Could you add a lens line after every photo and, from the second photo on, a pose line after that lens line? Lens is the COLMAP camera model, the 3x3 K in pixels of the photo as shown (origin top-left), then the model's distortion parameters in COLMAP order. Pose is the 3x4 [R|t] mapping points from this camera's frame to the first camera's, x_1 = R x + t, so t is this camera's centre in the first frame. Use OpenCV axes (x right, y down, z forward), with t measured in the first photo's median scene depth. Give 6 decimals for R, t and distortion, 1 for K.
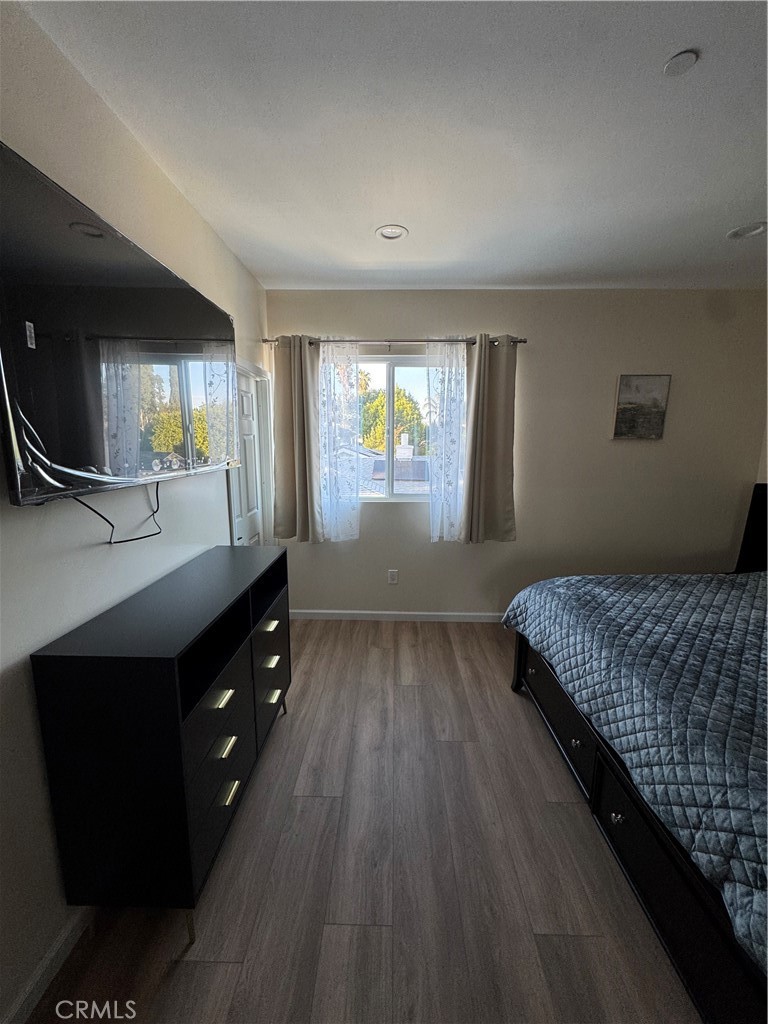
lens RADIAL K [[410.2, 0, 385.3], [0, 410.2, 509.9], [0, 0, 1]] dist [-0.002200, 0.000242]
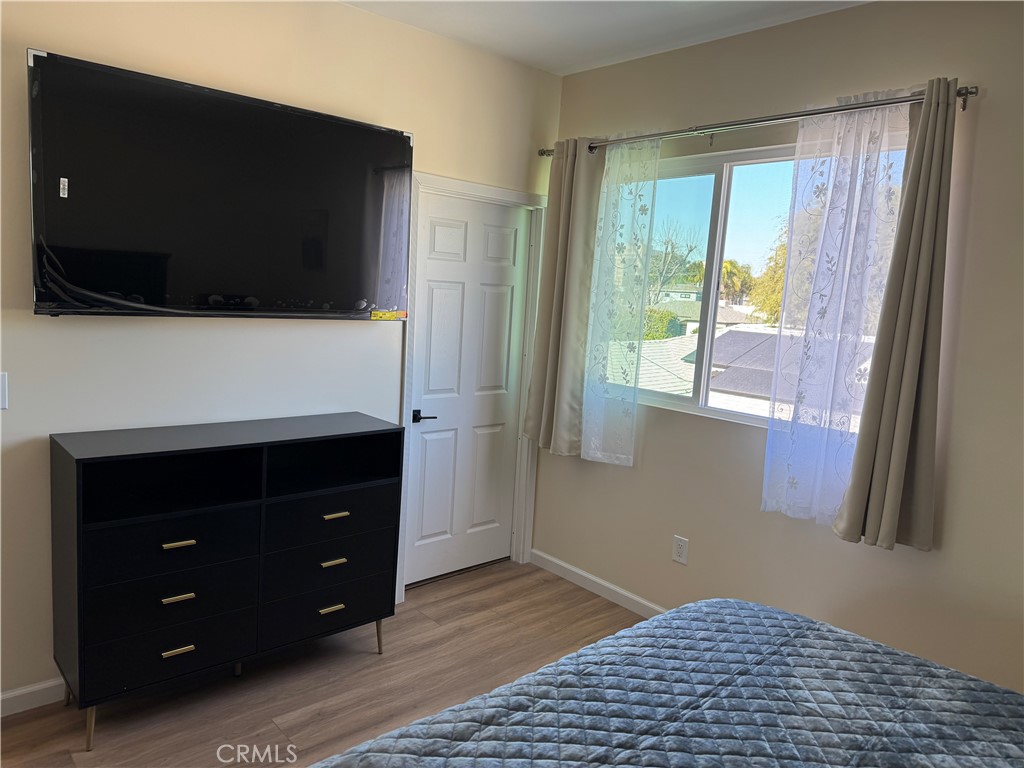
lens RADIAL K [[725.0, 0, 506.0], [0, 725.0, 384.1], [0, 0, 1]] dist [0.057448, -0.059874]
pose [[0.672763, 0.127083, -0.728862, 0.709216], [-0.176195, 0.984314, 0.008989, -0.028462], [0.718571, 0.122375, 0.684602, 0.179875]]
